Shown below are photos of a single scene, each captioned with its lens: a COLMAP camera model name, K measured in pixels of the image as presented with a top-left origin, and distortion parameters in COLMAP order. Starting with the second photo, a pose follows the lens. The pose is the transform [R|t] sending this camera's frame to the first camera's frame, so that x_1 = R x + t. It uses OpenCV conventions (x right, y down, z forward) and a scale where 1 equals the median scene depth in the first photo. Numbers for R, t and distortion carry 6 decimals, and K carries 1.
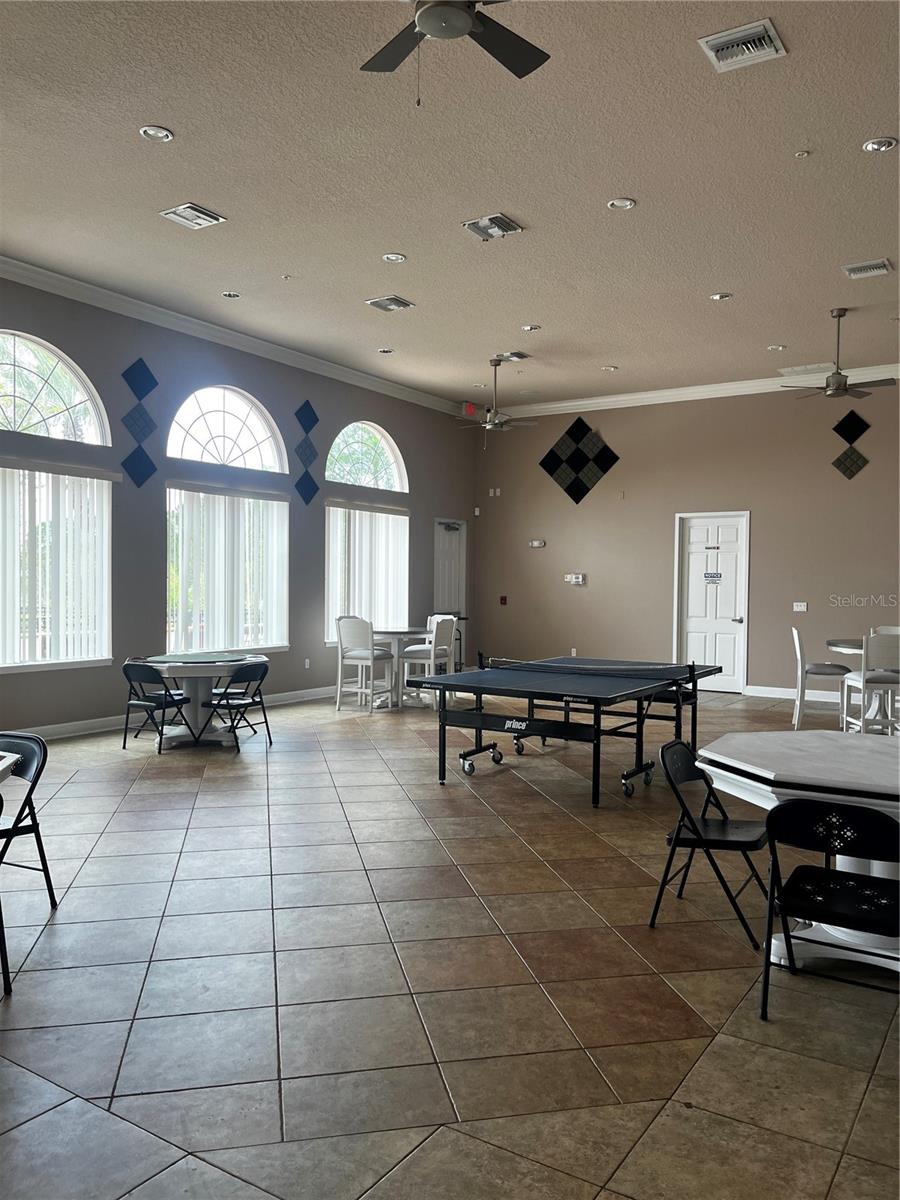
lens RADIAL K [[913.7, 0, 450.8], [0, 913.7, 606.5], [0, 0, 1]] dist [-0.059933, 0.020758]
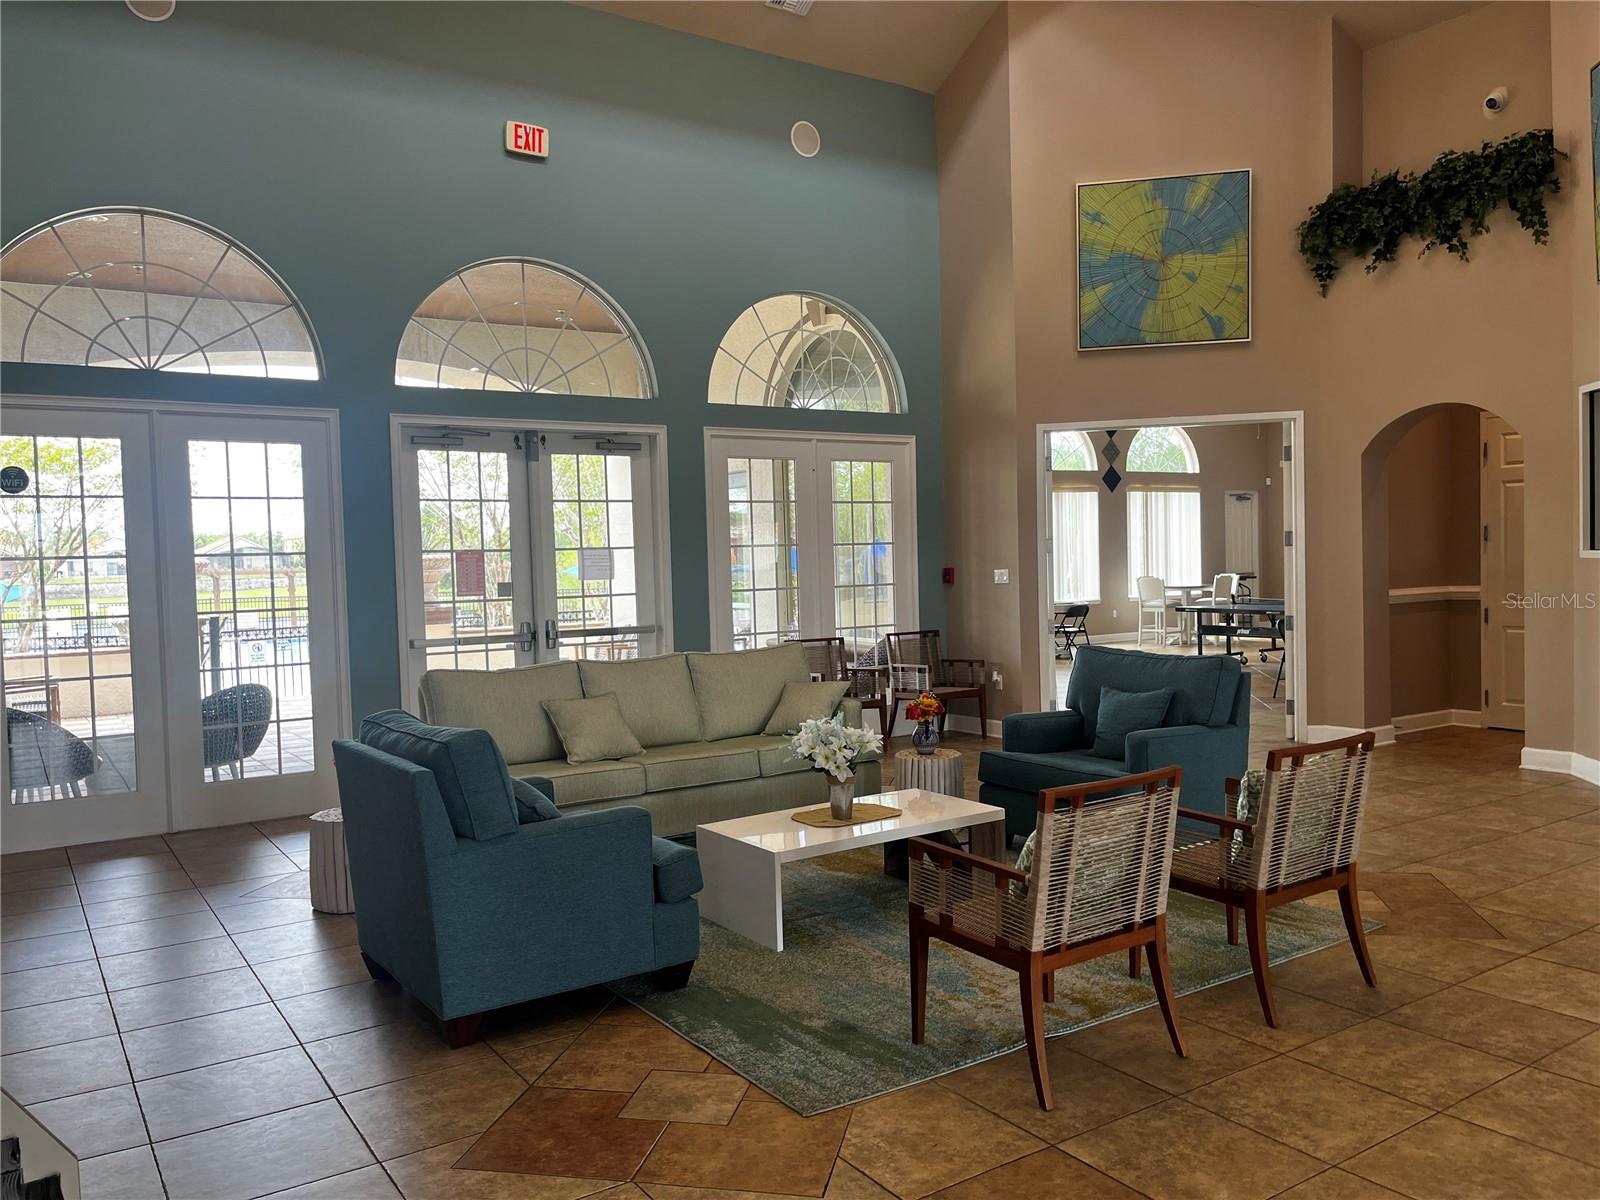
lens RADIAL K [[1218.3, 0, 797.2], [0, 1218.3, 614.2], [0, 0, 1]] dist [-0.059933, 0.020758]
pose [[0.914490, -0.024743, -0.403852, 0.115042], [0.032538, 0.999393, 0.012451, 0.024085], [0.403299, -0.024527, 0.914739, -0.700337]]
